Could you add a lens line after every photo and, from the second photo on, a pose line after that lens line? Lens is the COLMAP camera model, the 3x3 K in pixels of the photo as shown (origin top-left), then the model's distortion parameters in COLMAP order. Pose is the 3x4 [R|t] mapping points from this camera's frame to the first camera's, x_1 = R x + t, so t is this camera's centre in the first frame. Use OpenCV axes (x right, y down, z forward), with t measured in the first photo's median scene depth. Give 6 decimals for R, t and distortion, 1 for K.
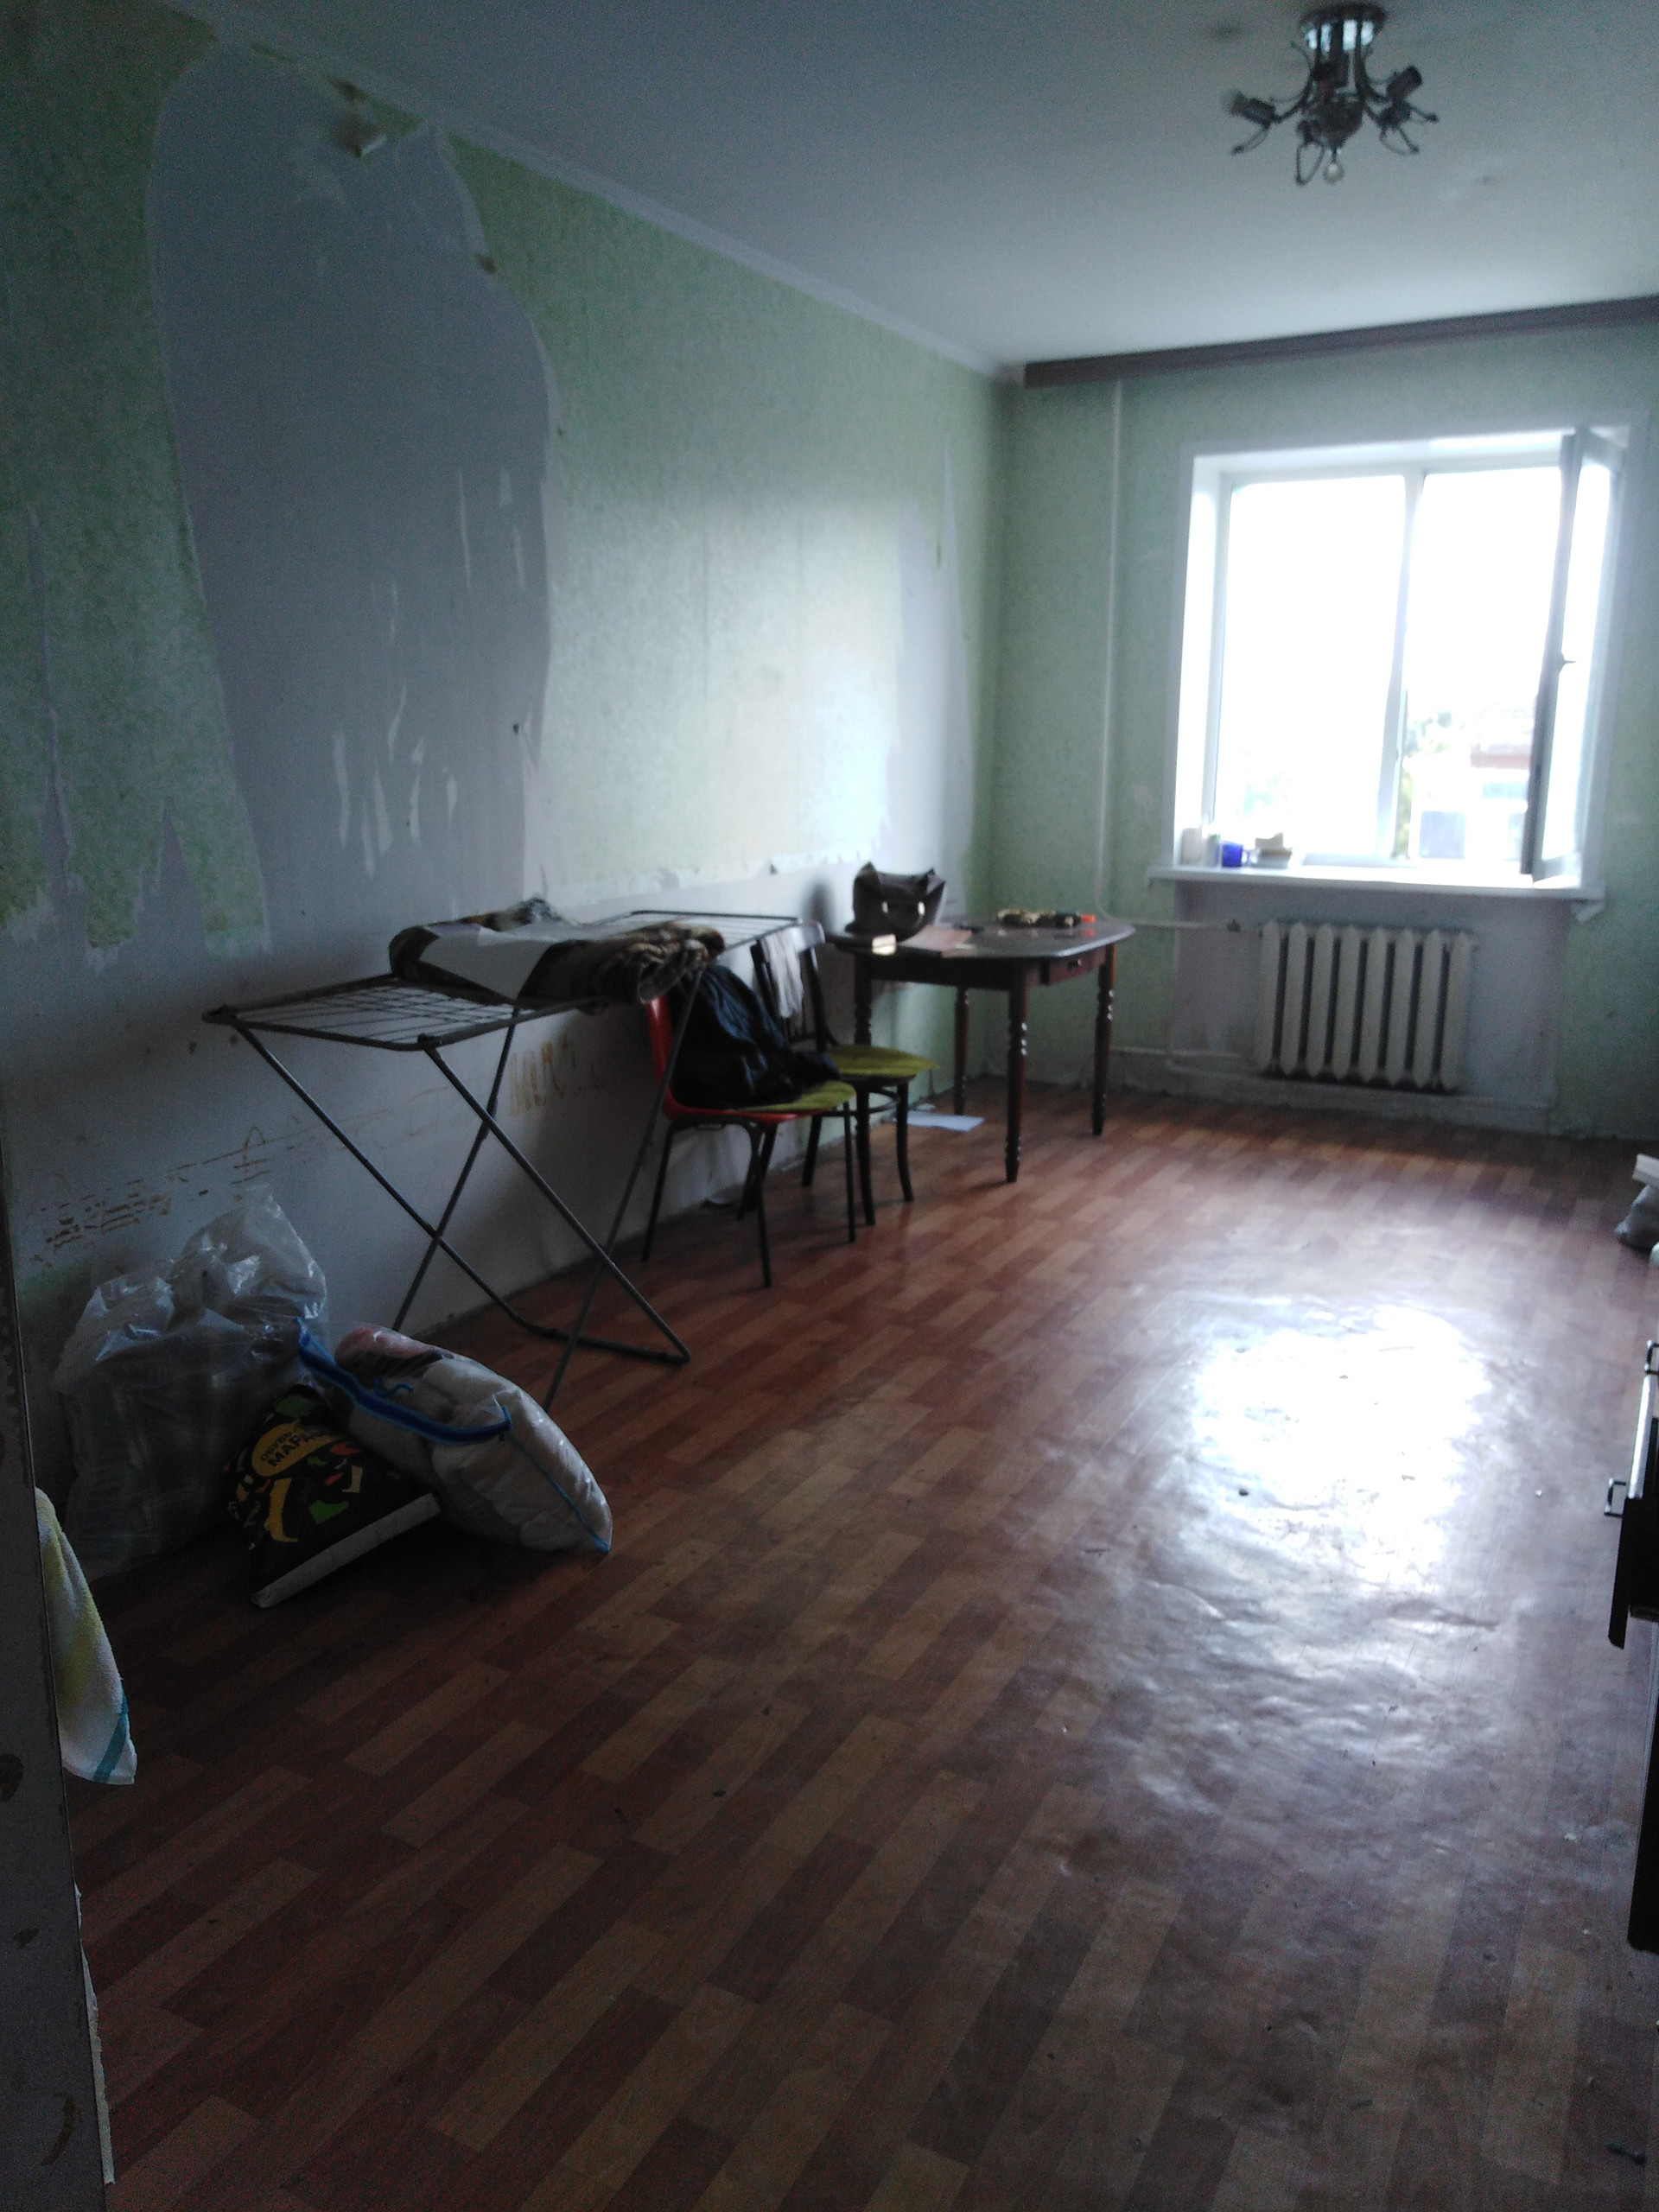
lens RADIAL K [[1653.0, 0, 830.6], [0, 1653.0, 1087.8], [0, 0, 1]] dist [0.021527, -0.014297]
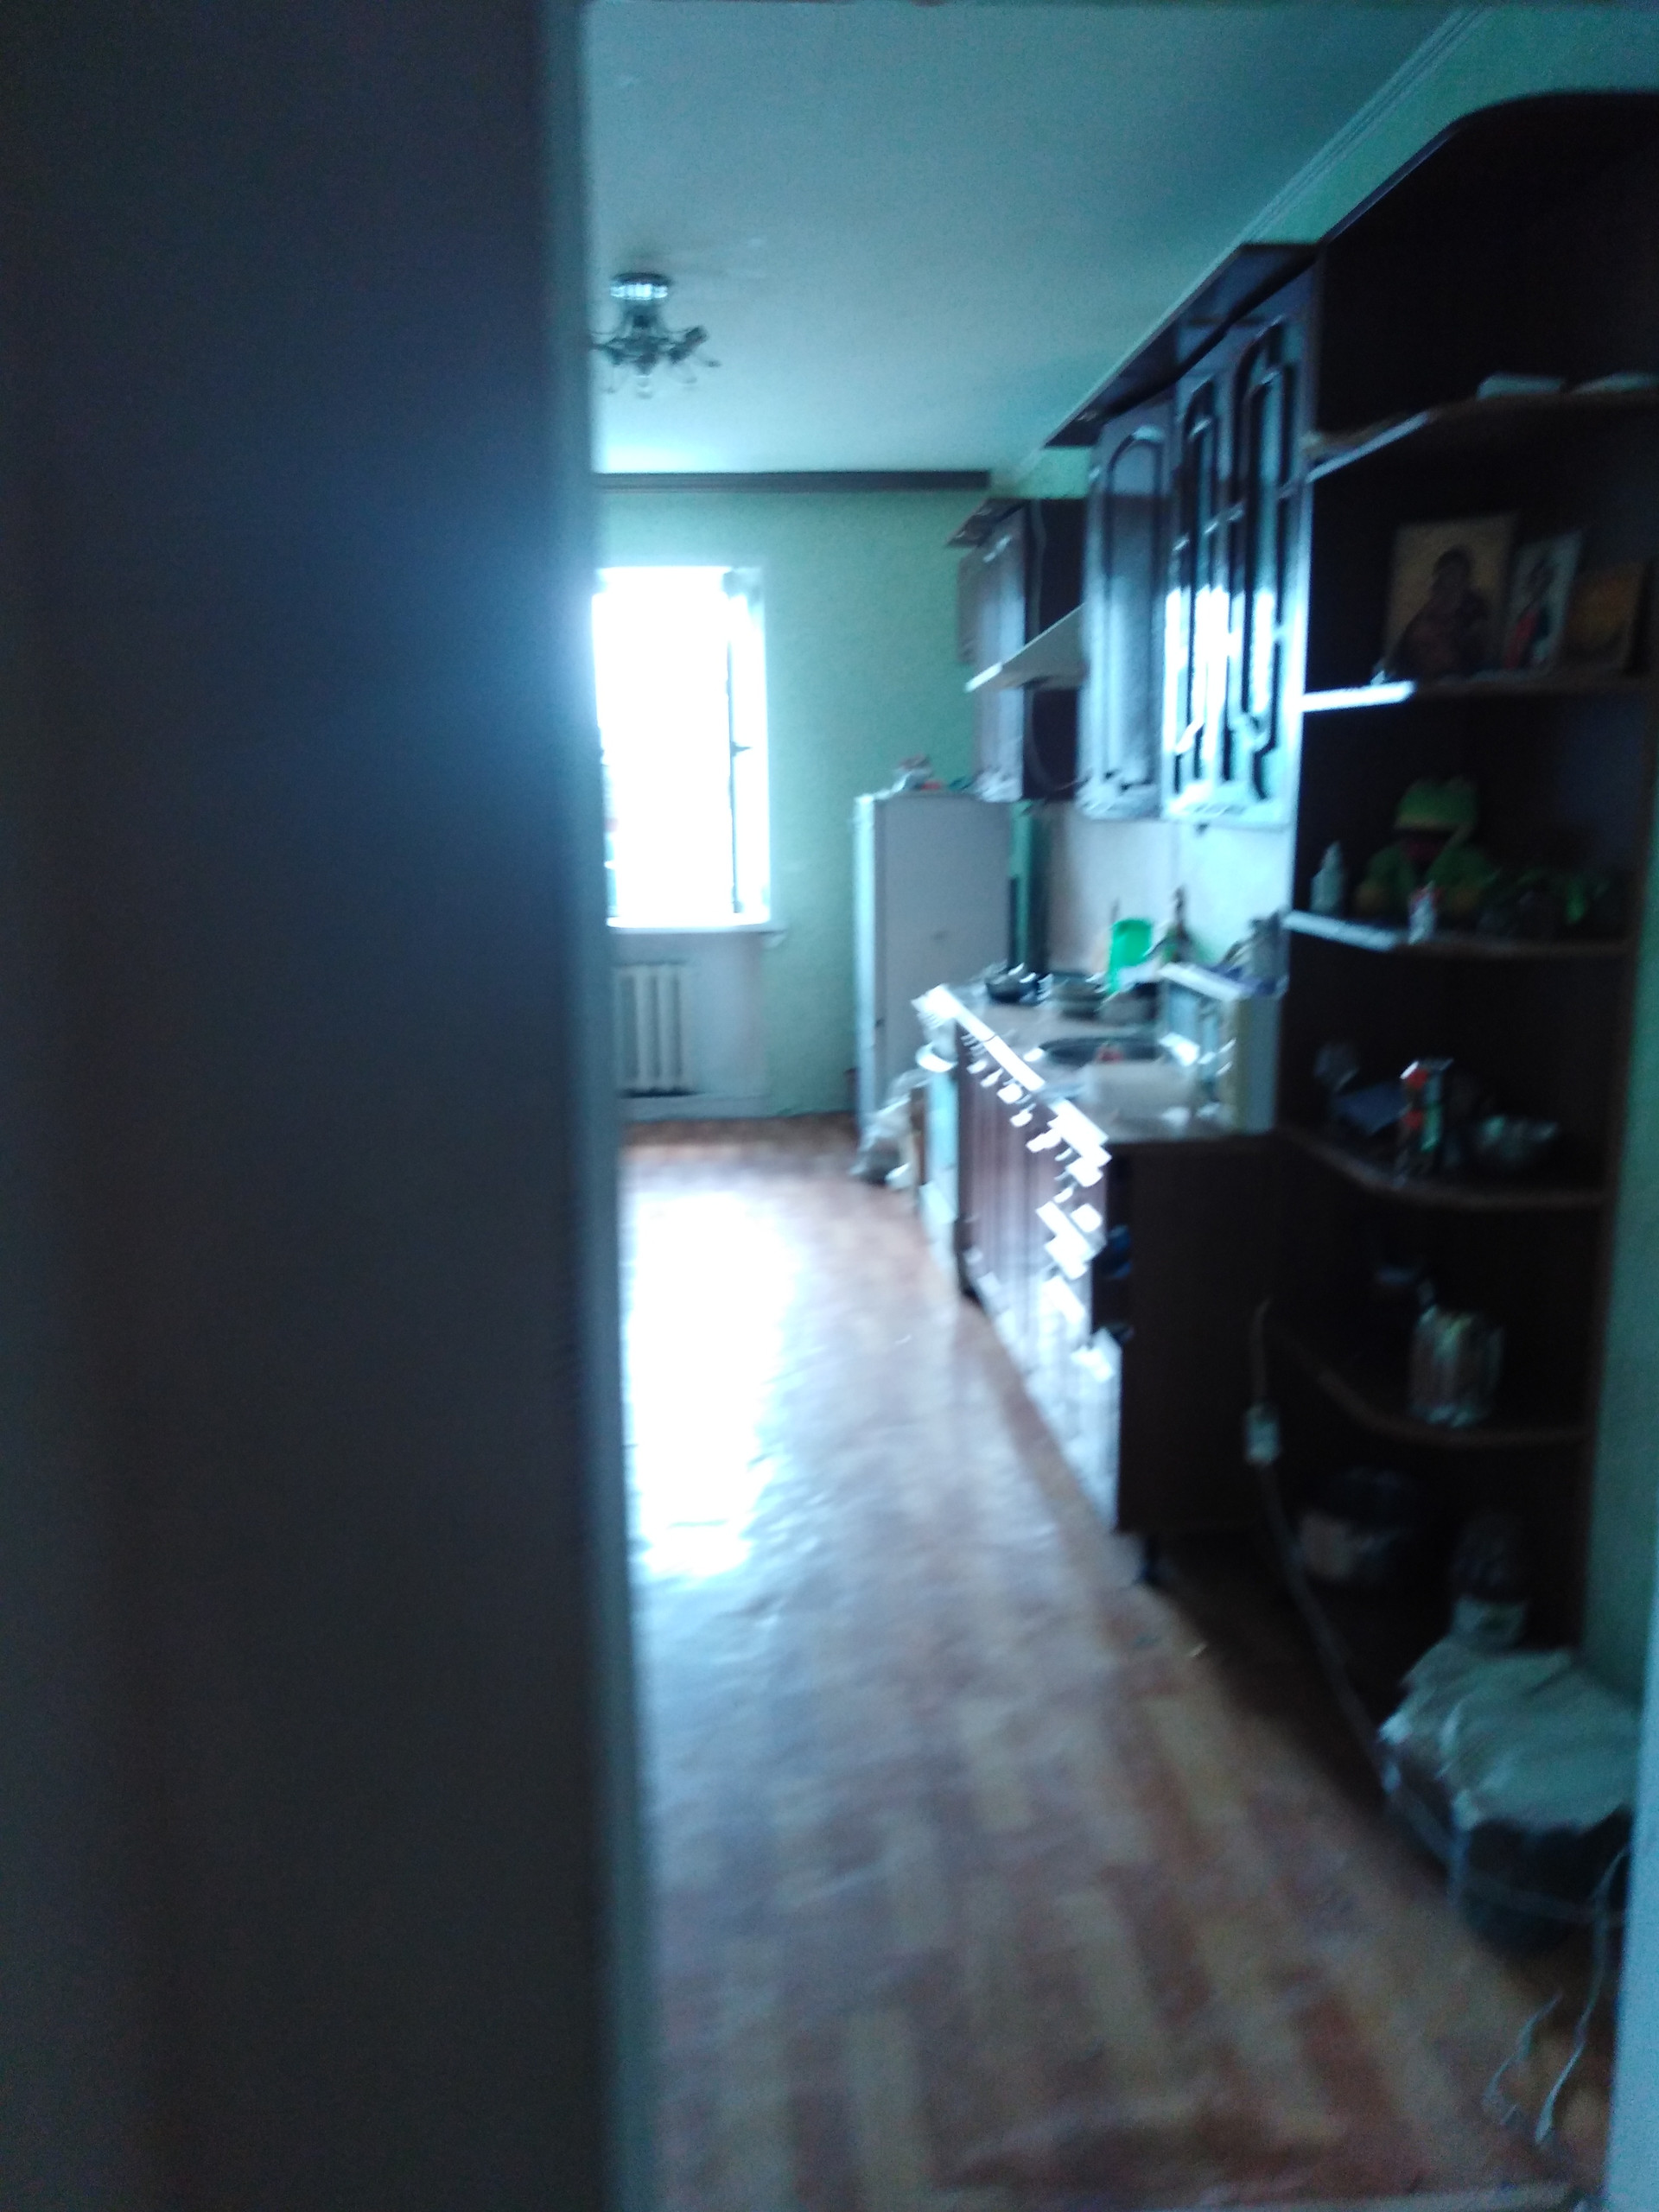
lens RADIAL K [[1653.0, 0, 827.2], [0, 1653.0, 1117.5], [0, 0, 1]] dist [0.021527, -0.014297]
pose [[0.833318, -0.122733, 0.538997, -0.230676], [0.133269, 0.990886, 0.019589, 0.011233], [-0.536489, 0.055507, 0.842080, -0.103303]]
